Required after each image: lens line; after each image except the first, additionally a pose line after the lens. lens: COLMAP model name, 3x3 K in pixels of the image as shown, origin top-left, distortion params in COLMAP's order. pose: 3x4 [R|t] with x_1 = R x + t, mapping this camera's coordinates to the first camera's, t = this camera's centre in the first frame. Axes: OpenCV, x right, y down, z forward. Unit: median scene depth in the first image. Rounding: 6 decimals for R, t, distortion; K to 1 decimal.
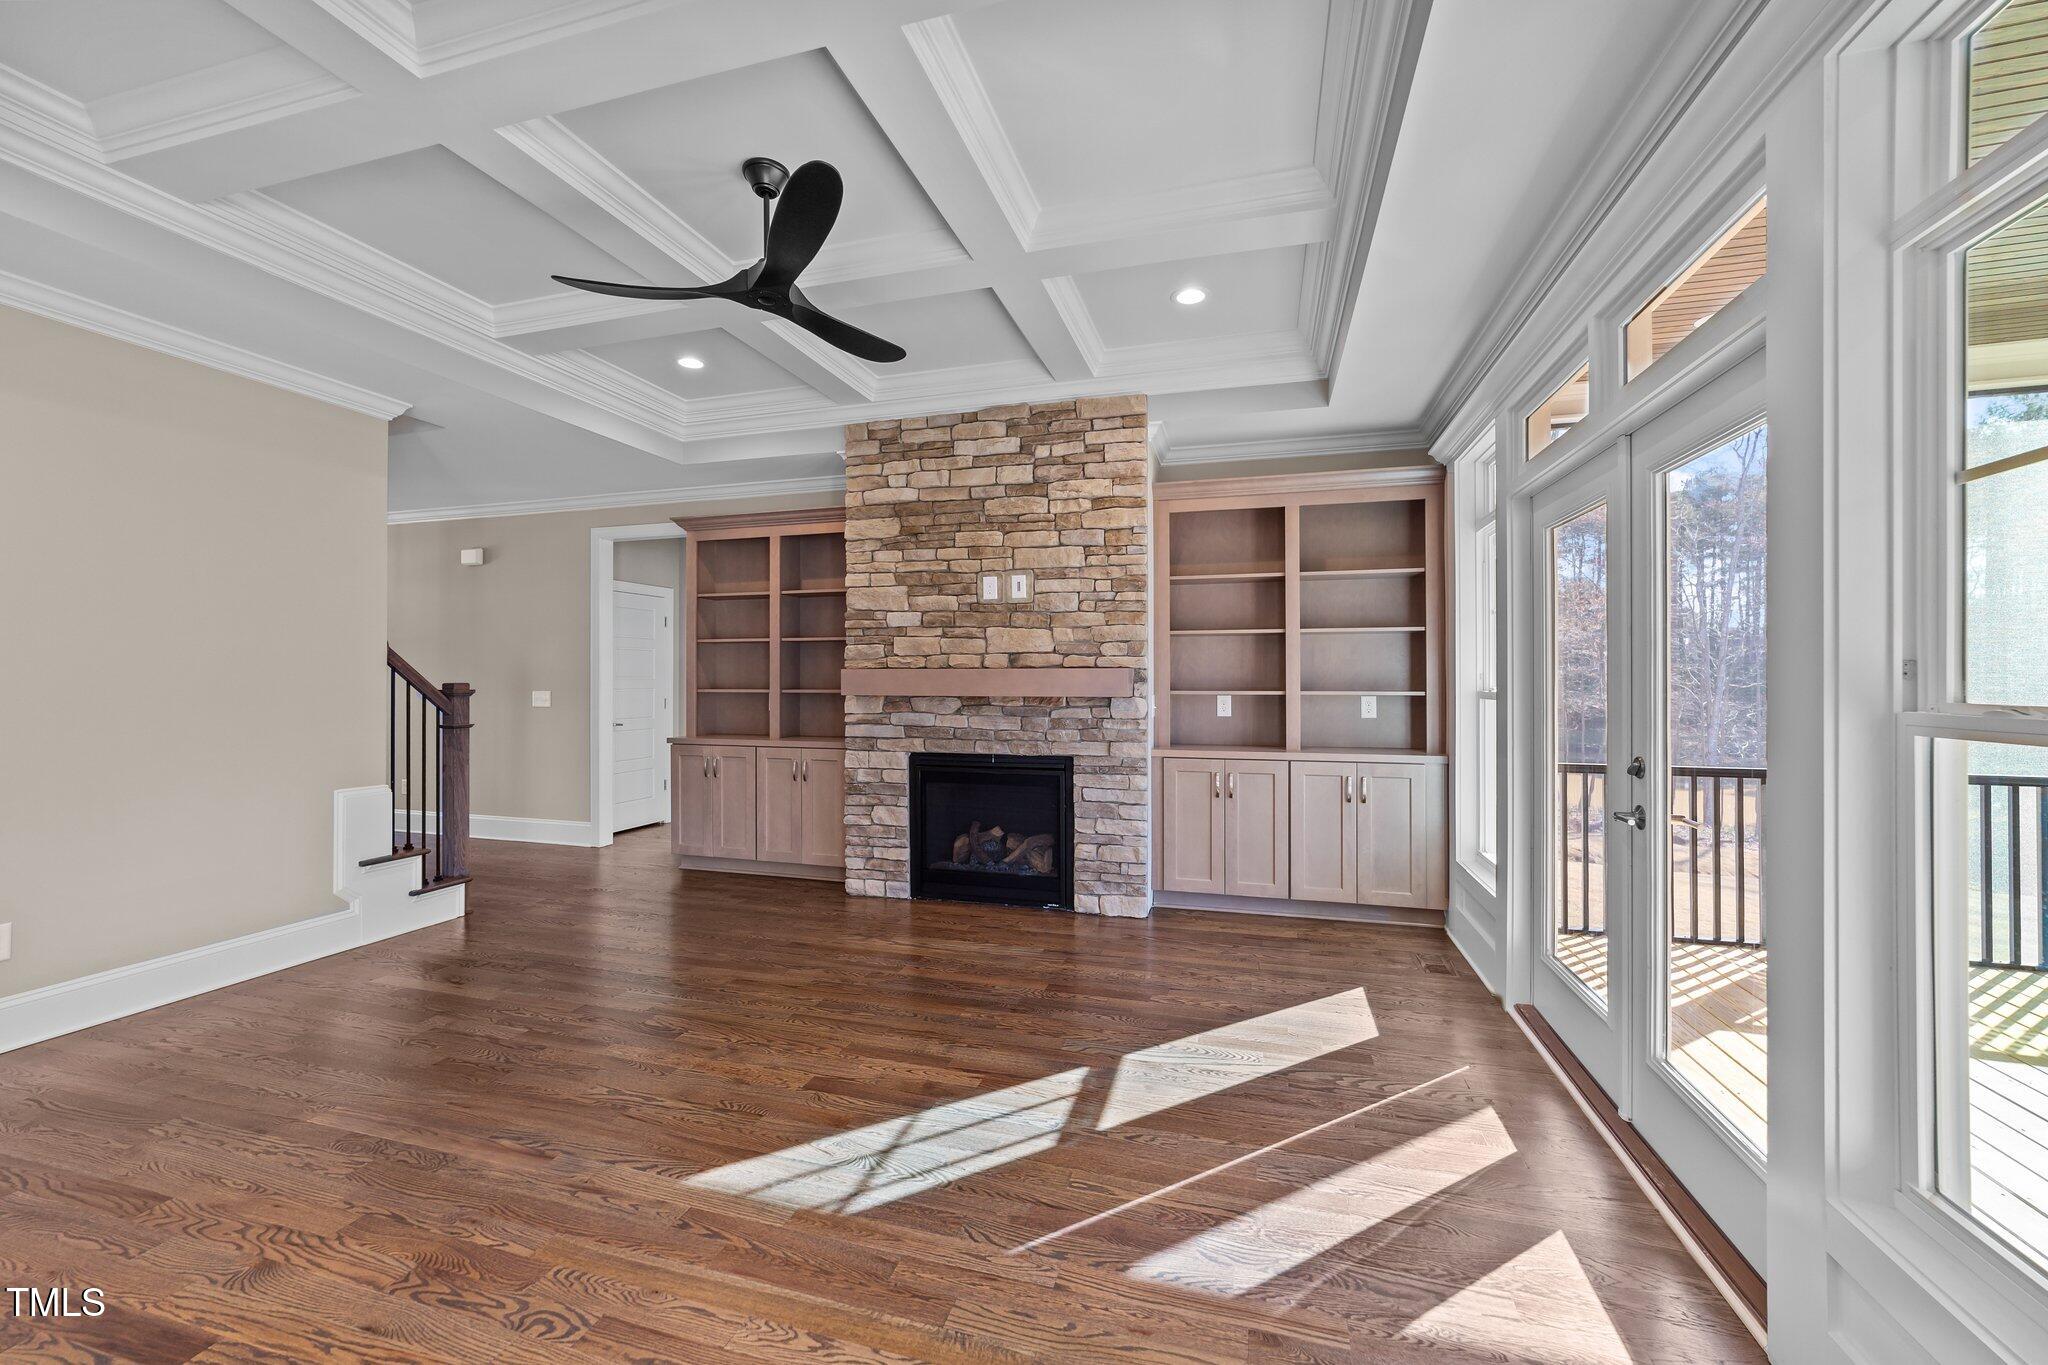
lens RADIAL K [[794.6, 0, 1041.1], [0, 794.6, 673.1], [0, 0, 1]] dist [-0.016058, 0.000025]
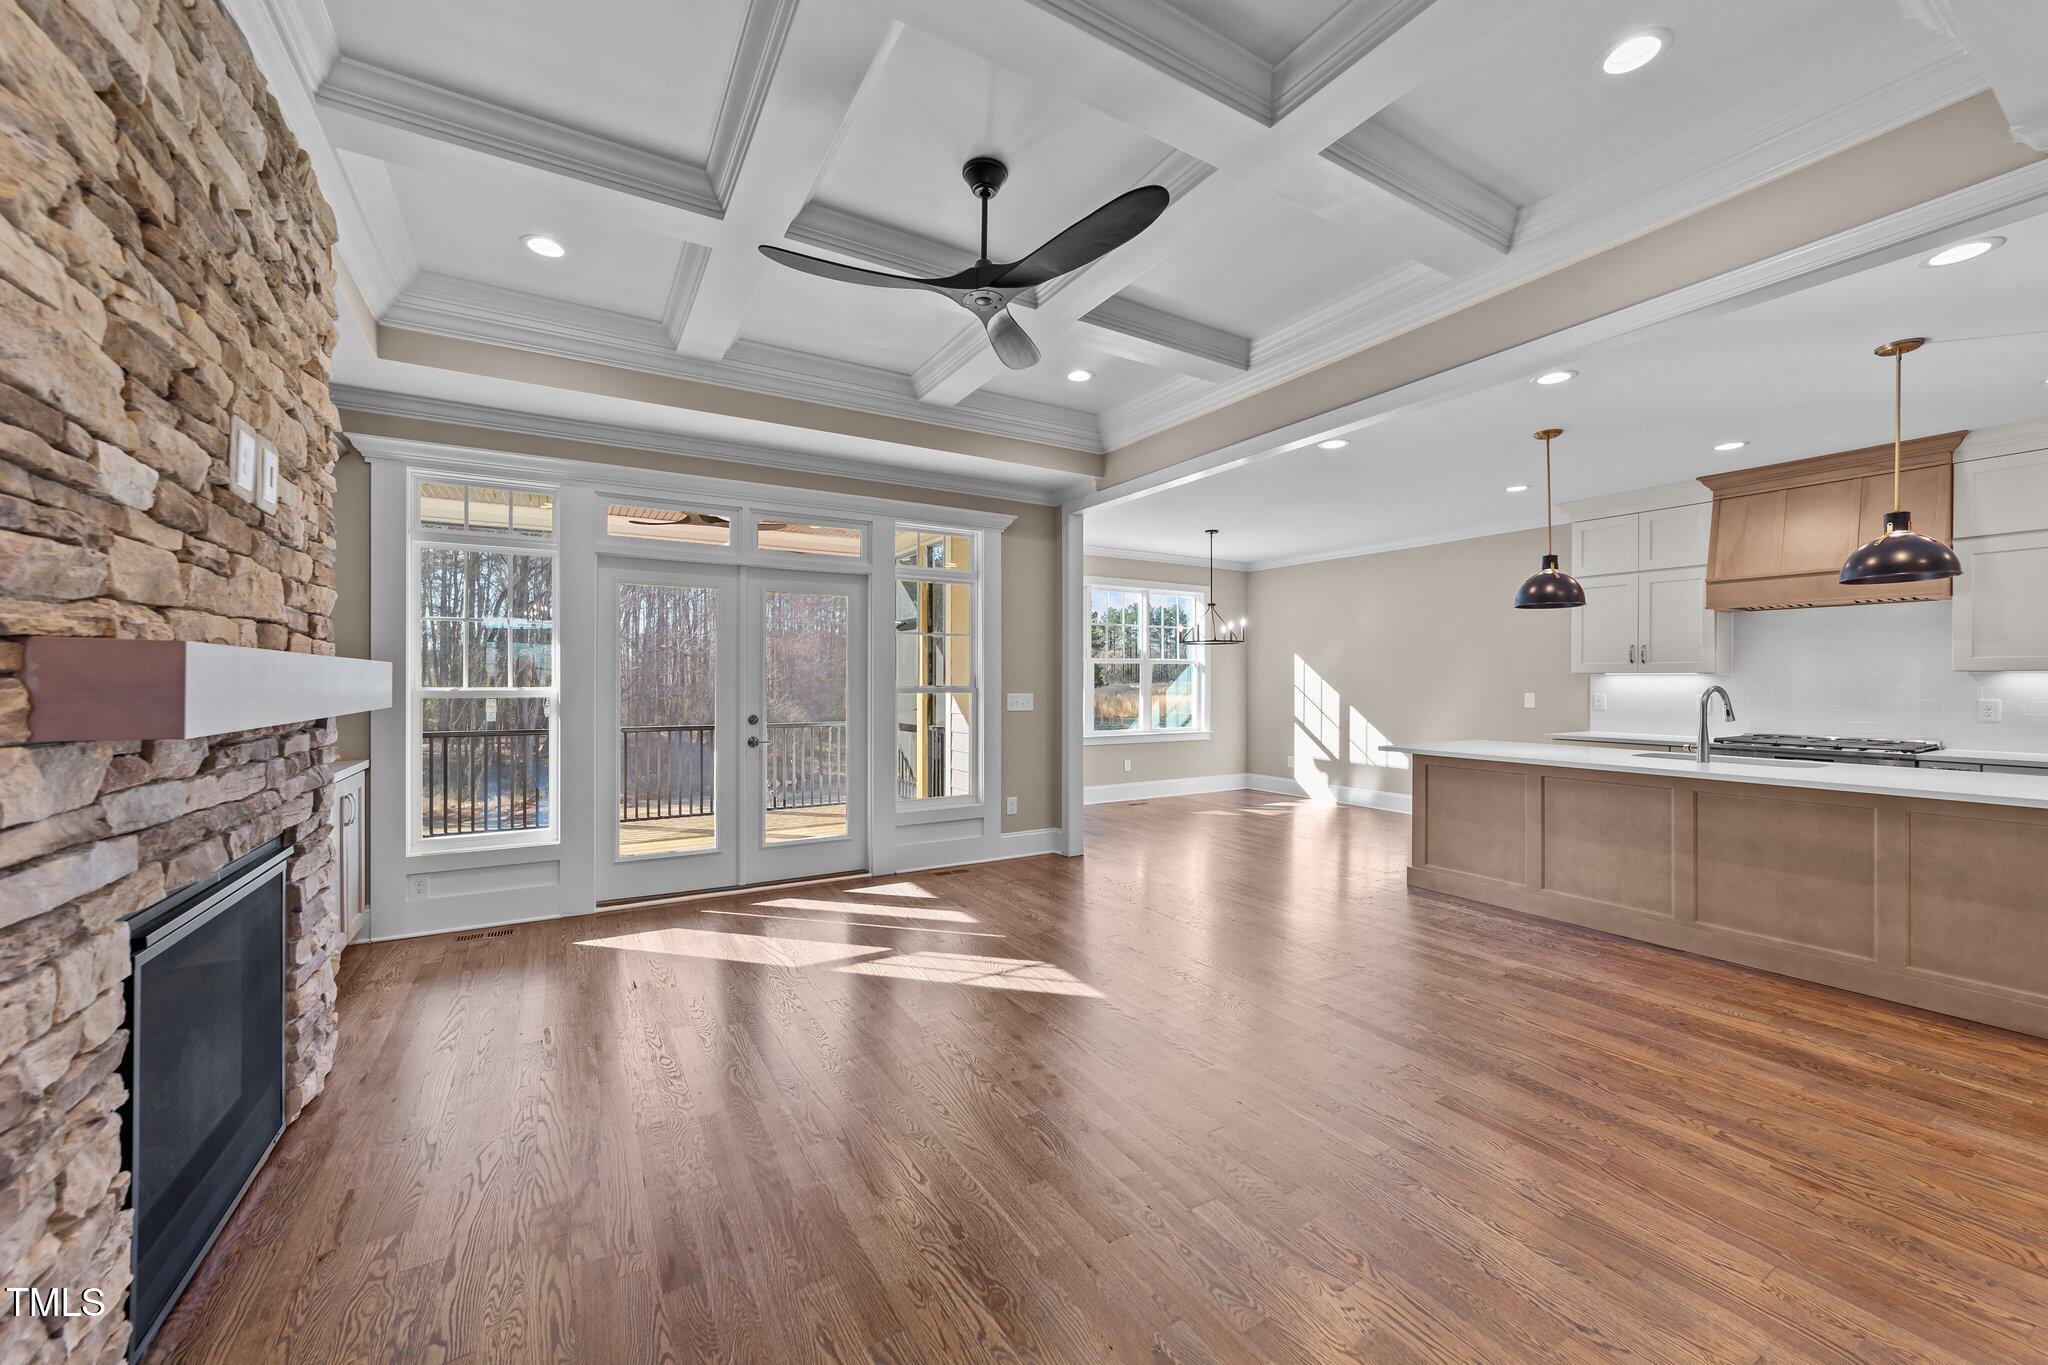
lens RADIAL K [[783.3, 0, 1031.3], [0, 783.3, 681.4], [0, 0, 1]] dist [-0.014905, 0.006256]
pose [[-0.732116, -0.001411, 0.681178, -0.649812], [-0.004407, 0.999987, -0.002665, 0.007743], [-0.681166, -0.004953, -0.732113, 1.025876]]
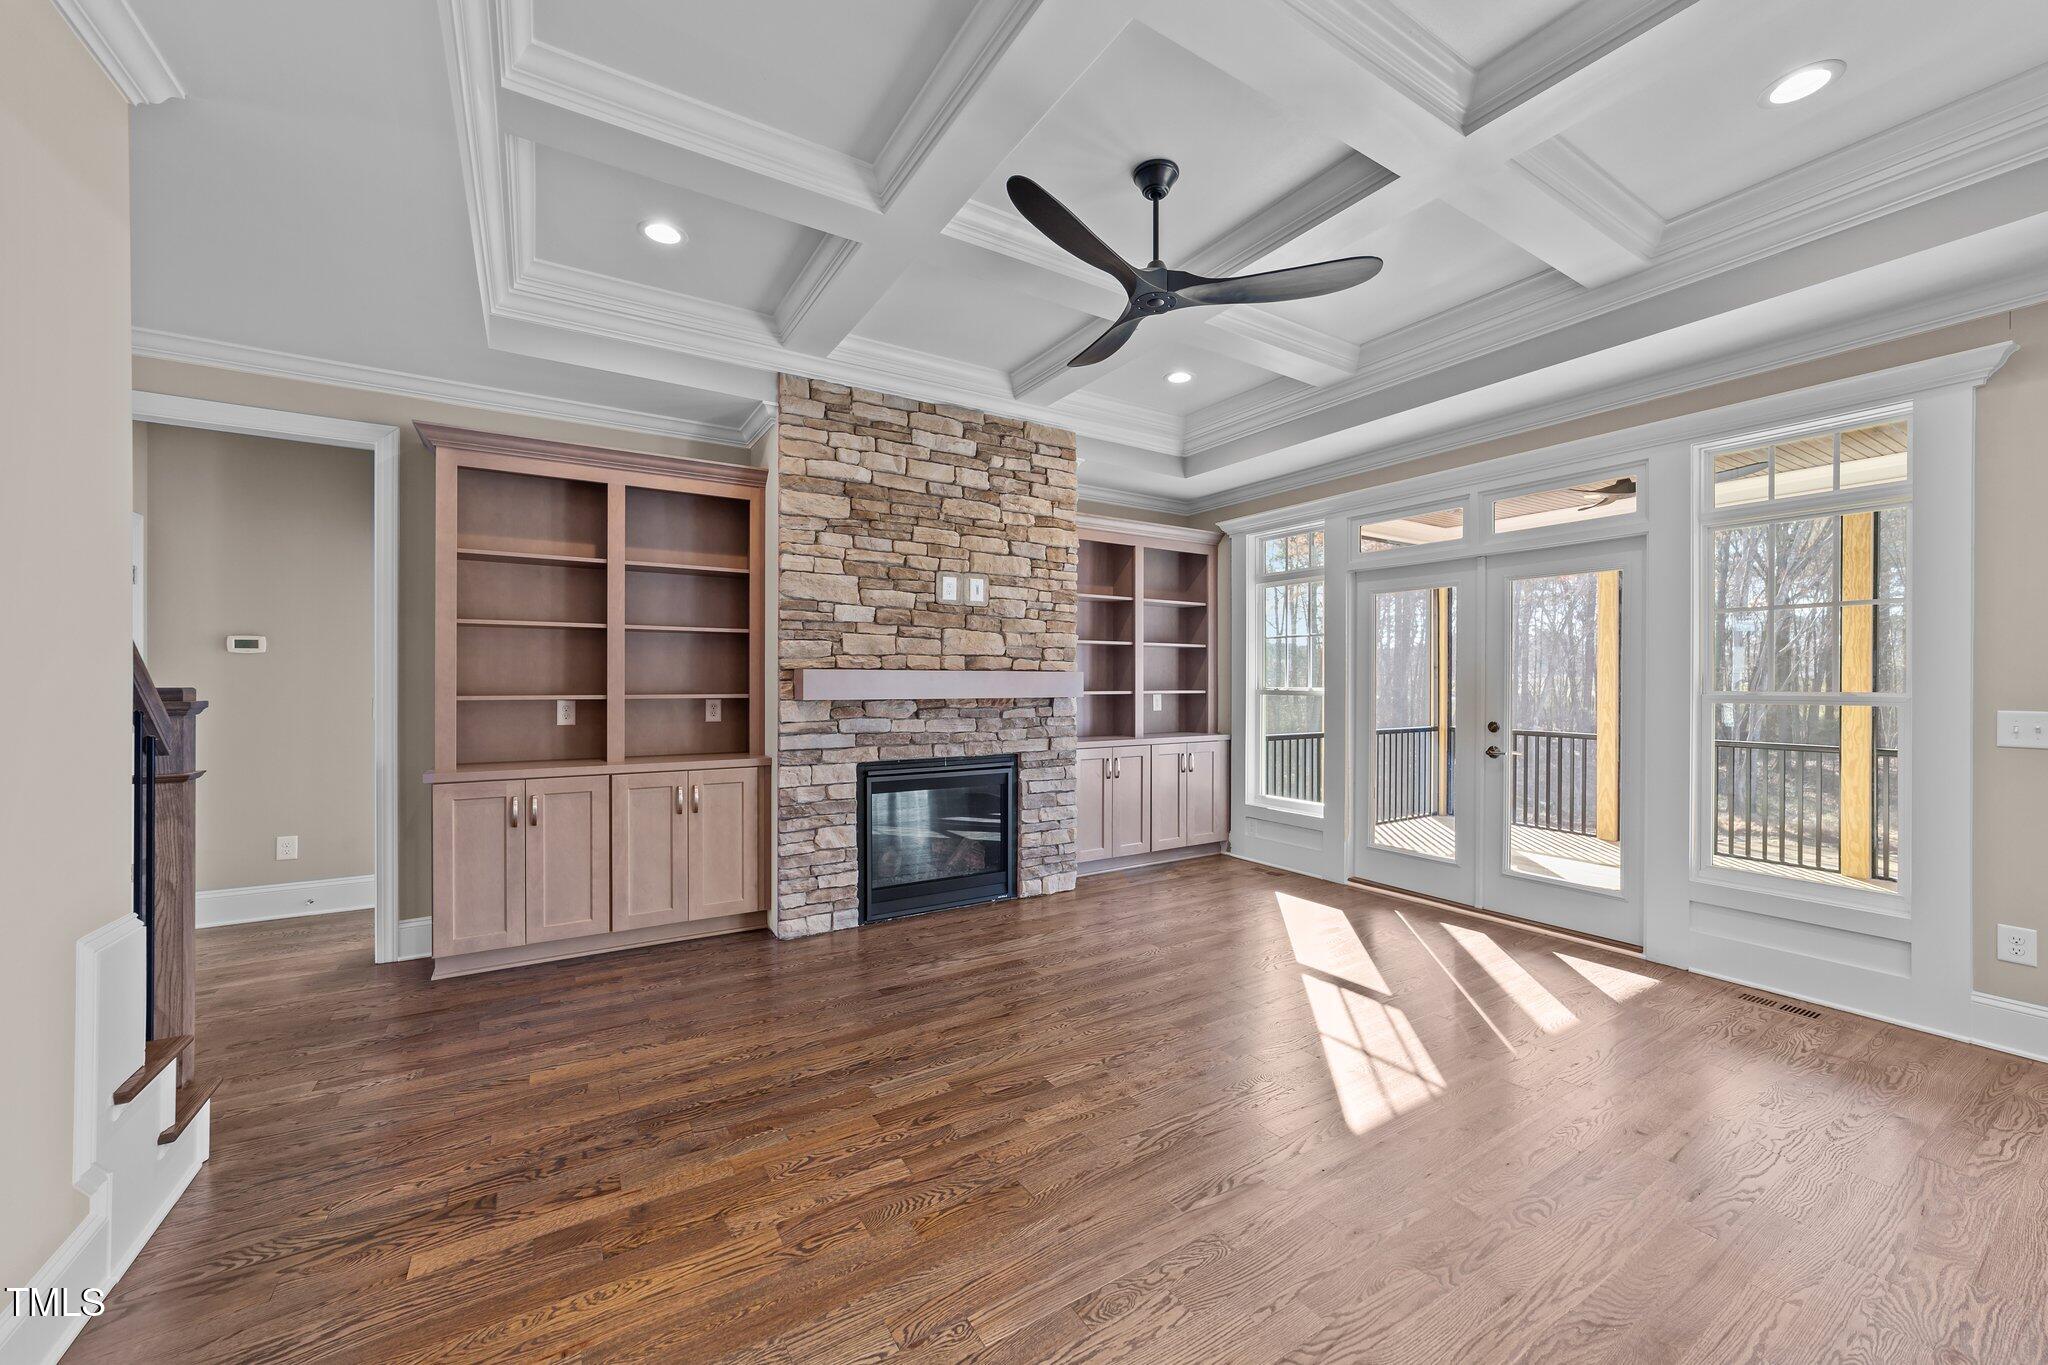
lens RADIAL K [[783.3, 0, 1031.3], [0, 783.3, 681.4], [0, 0, 1]] dist [-0.014905, 0.006256]
pose [[0.666084, 0.001592, 0.745875, -0.725070], [-0.006302, 0.999974, 0.003494, 0.003893], [-0.745850, -0.007028, 0.666077, 0.280705]]
